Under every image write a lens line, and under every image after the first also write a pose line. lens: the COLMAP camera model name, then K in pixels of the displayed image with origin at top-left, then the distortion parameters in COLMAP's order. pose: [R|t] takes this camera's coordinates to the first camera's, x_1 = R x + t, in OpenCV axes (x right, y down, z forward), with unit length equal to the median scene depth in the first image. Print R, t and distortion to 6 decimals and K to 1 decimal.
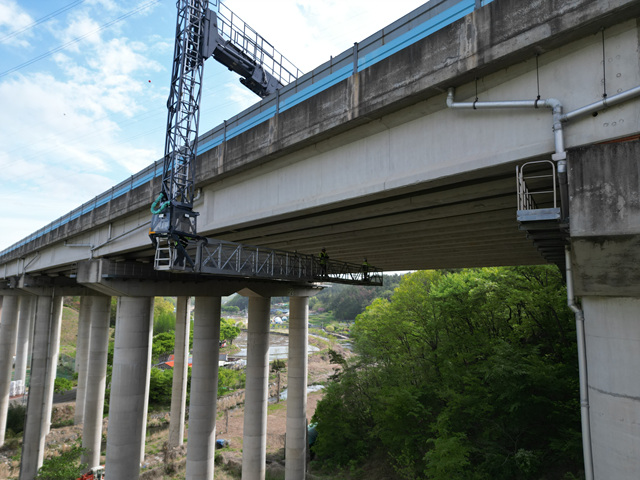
lens RADIAL K [[469.0, 0, 320.0], [0, 469.0, 240.0], [0, 0, 1]] dist [0.041199, -0.038511]
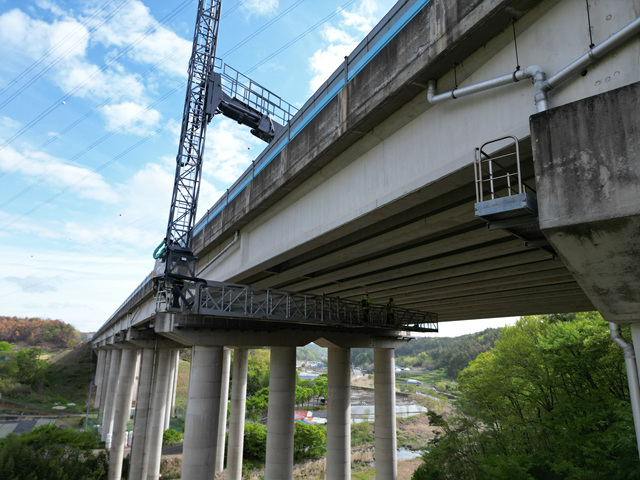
lens RADIAL K [[466.9, 0, 319.3], [0, 466.9, 239.1], [0, 0, 1]] dist [0.044778, -0.039095]
pose [[0.969382, -0.057298, -0.238778, 0.152276], [0.028163, 0.991922, -0.123687, 0.036055], [0.243936, 0.113175, 0.963165, 0.090129]]
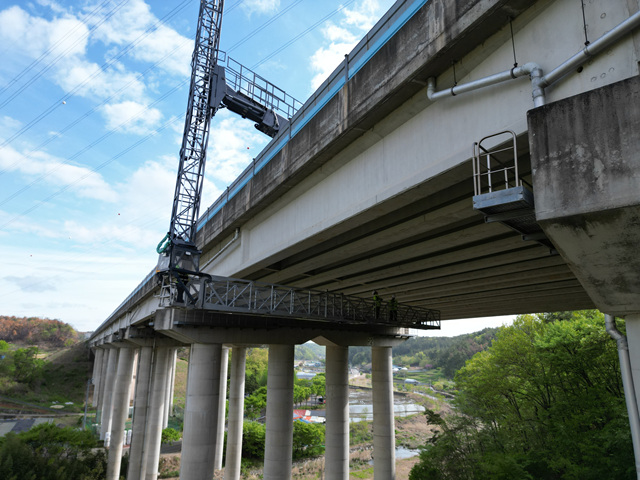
lens RADIAL K [[466.9, 0, 319.3], [0, 466.9, 239.1], [0, 0, 1]] dist [0.044778, -0.039095]
pose [[0.970445, -0.056213, -0.234685, 0.150688], [0.027521, 0.991927, -0.123792, 0.042949], [0.239749, 0.113674, 0.964157, 0.081741]]
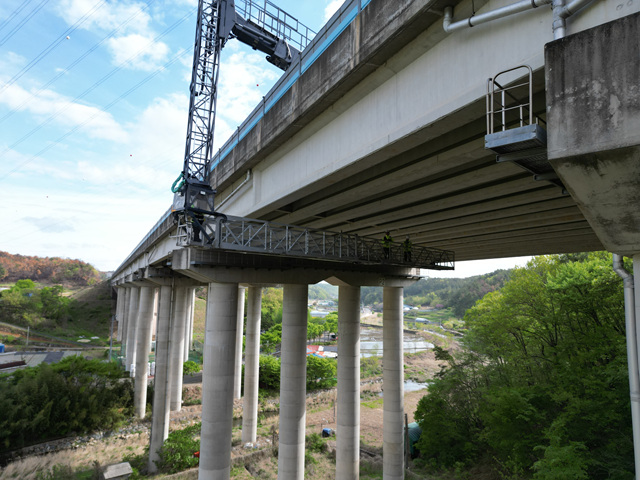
lens RADIAL K [[467.5, 0, 317.8], [0, 467.5, 245.9], [0, 0, 1]] dist [0.054638, -0.053824]
pose [[0.962478, -0.021155, -0.270535, 0.155561], [0.025672, 0.999584, 0.013168, 0.044736], [0.270144, -0.019619, 0.962620, 0.074422]]
